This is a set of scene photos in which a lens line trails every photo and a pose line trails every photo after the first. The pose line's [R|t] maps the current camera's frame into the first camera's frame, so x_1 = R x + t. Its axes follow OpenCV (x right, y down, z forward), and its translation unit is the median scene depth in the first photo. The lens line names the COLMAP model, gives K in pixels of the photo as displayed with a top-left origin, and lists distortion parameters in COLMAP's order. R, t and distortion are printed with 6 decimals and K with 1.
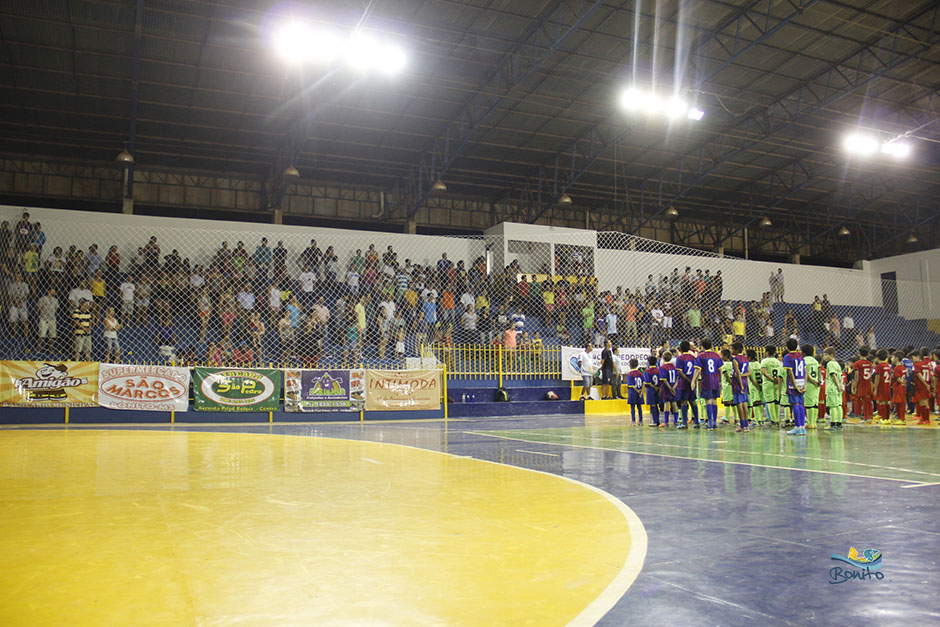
lens RADIAL K [[792.6, 0, 466.7], [0, 792.6, 312.6], [0, 0, 1]] dist [-0.171962, 0.121402]
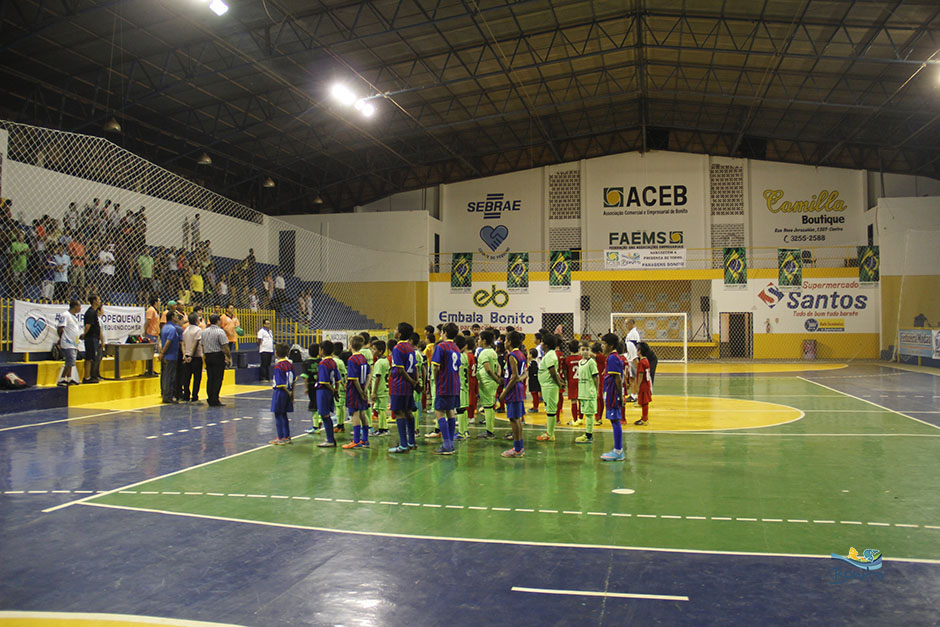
lens RADIAL K [[792.6, 0, 466.5], [0, 792.6, 309.6], [0, 0, 1]] dist [-0.171962, 0.121402]
pose [[0.632351, 0.035224, 0.773881, -0.123658], [-0.086948, 0.995881, 0.025717, 0.002370], [-0.769788, -0.083549, 0.632809, 0.322280]]
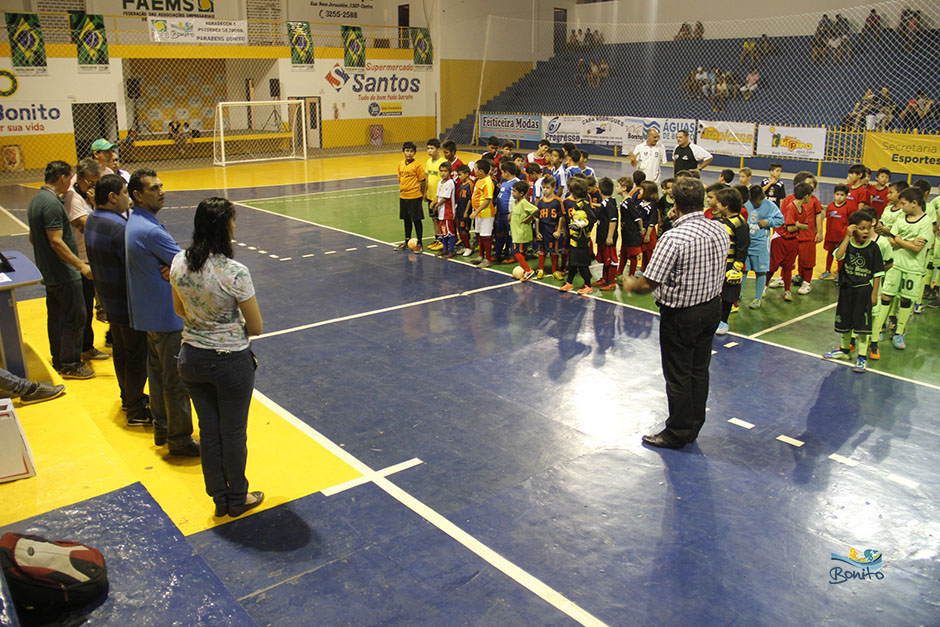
lens RADIAL K [[792.6, 0, 472.5], [0, 792.6, 312.9], [0, 0, 1]] dist [-0.171962, 0.121402]
pose [[-0.262773, -0.239312, 0.934708, -0.091339], [-0.083522, 0.970758, 0.225061, 0.015374], [-0.961236, -0.018928, -0.275077, 0.562502]]
